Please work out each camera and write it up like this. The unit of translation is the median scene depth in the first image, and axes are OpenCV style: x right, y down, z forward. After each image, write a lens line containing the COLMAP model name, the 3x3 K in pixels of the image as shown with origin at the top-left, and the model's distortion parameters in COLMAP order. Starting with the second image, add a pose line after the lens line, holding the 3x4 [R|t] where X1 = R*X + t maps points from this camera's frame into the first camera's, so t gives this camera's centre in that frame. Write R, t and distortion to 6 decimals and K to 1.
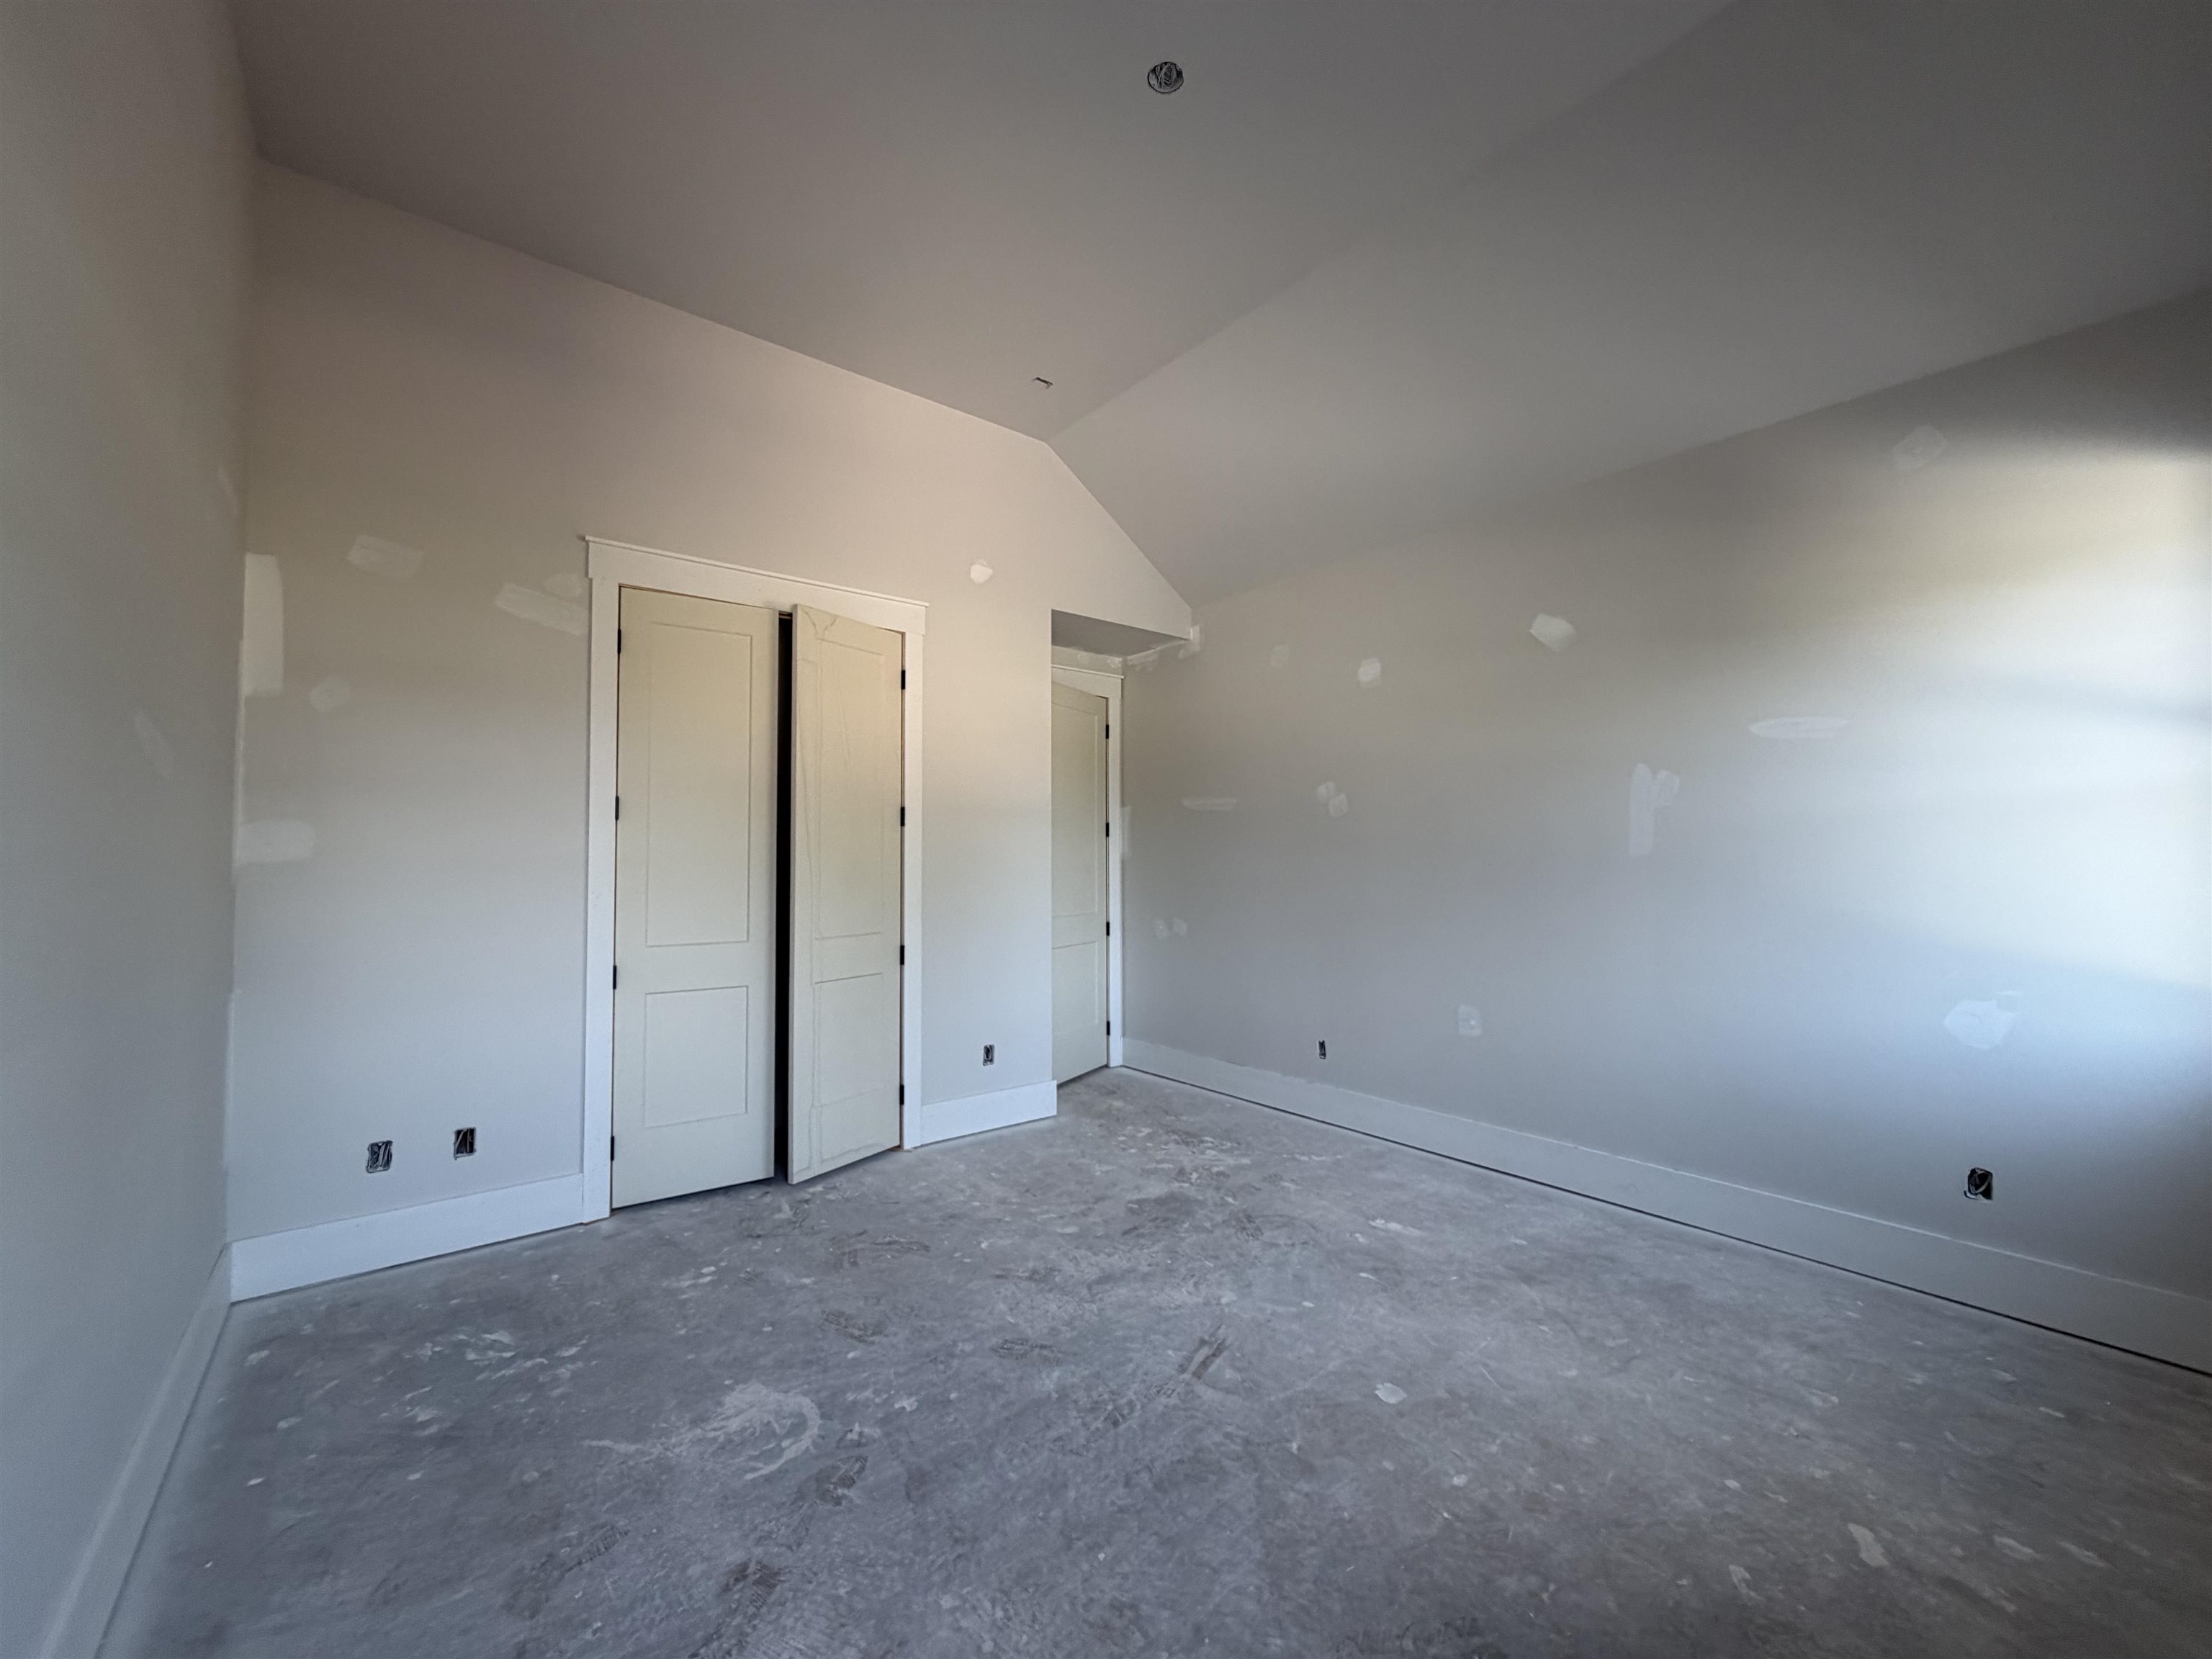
lens RADIAL K [[879.5, 0, 1104.2], [0, 879.5, 826.4], [0, 0, 1]] dist [-0.001997, 0.001530]
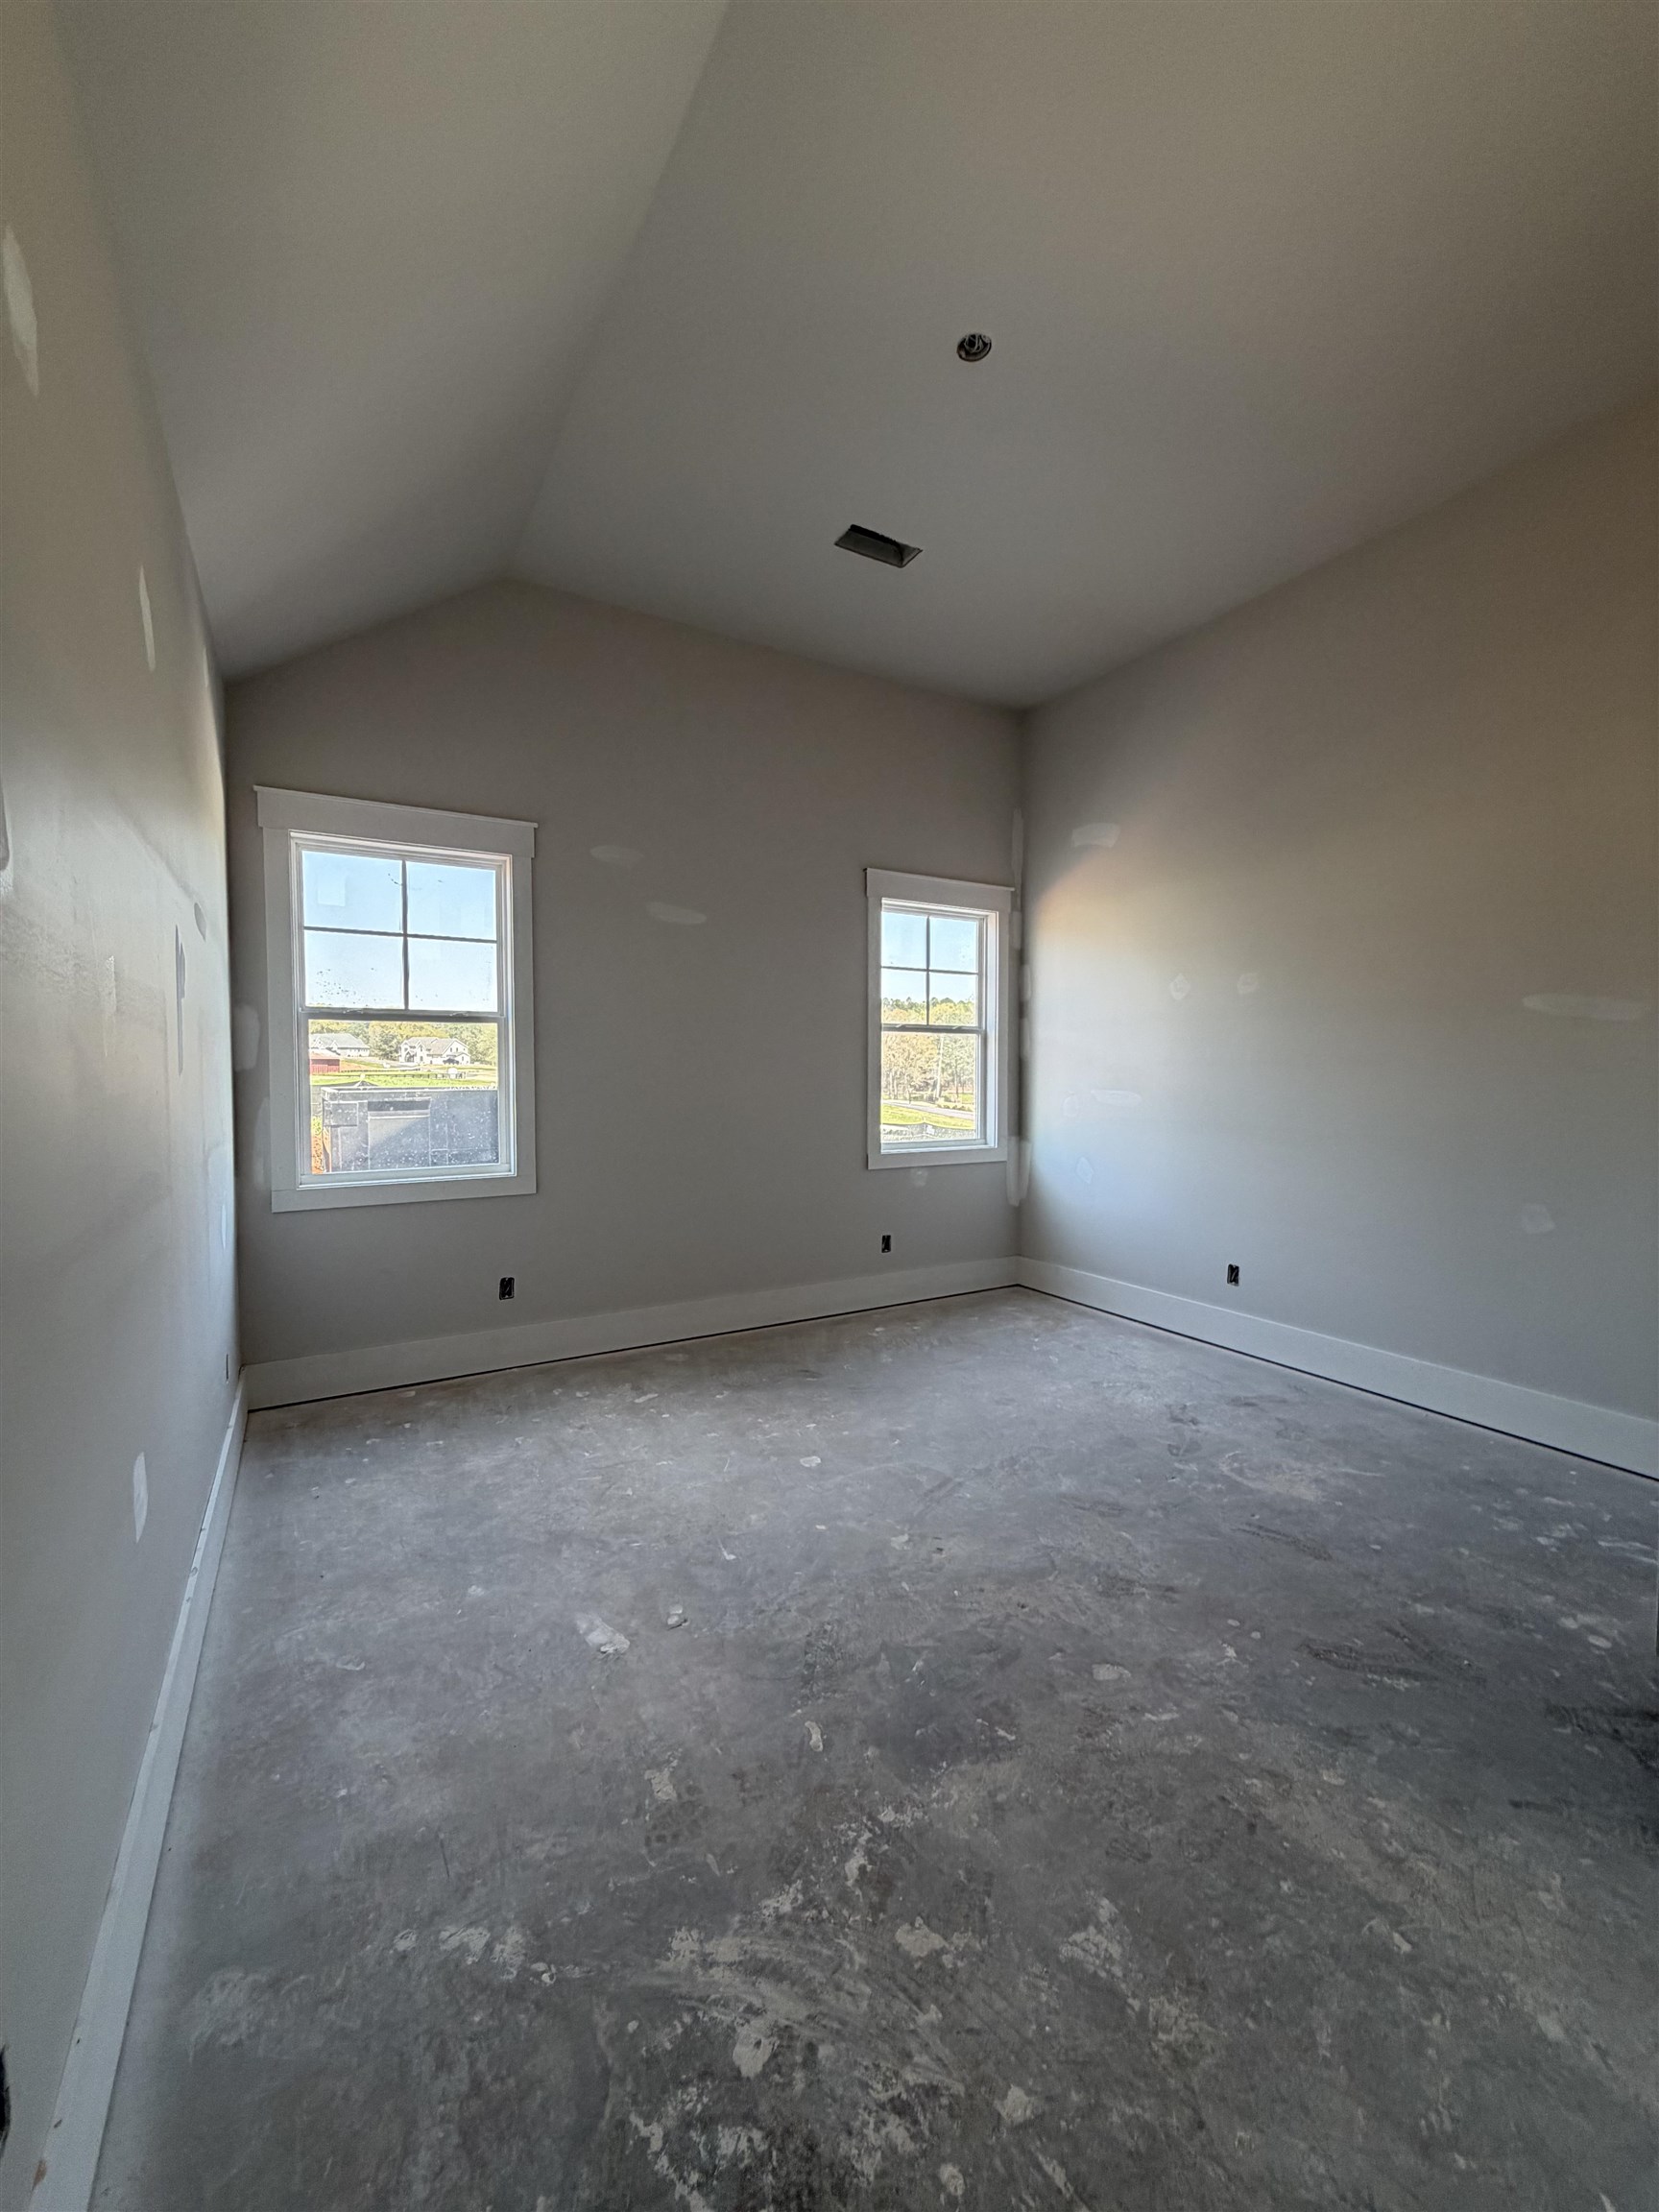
lens RADIAL K [[879.5, 0, 831.4], [0, 879.5, 1099.3], [0, 0, 1]] dist [-0.001997, 0.001530]
pose [[-0.989317, -0.002401, 0.145763, 0.070074], [-0.002903, 0.999991, -0.003238, 0.060814], [-0.145753, -0.003626, -0.989314, 1.783550]]
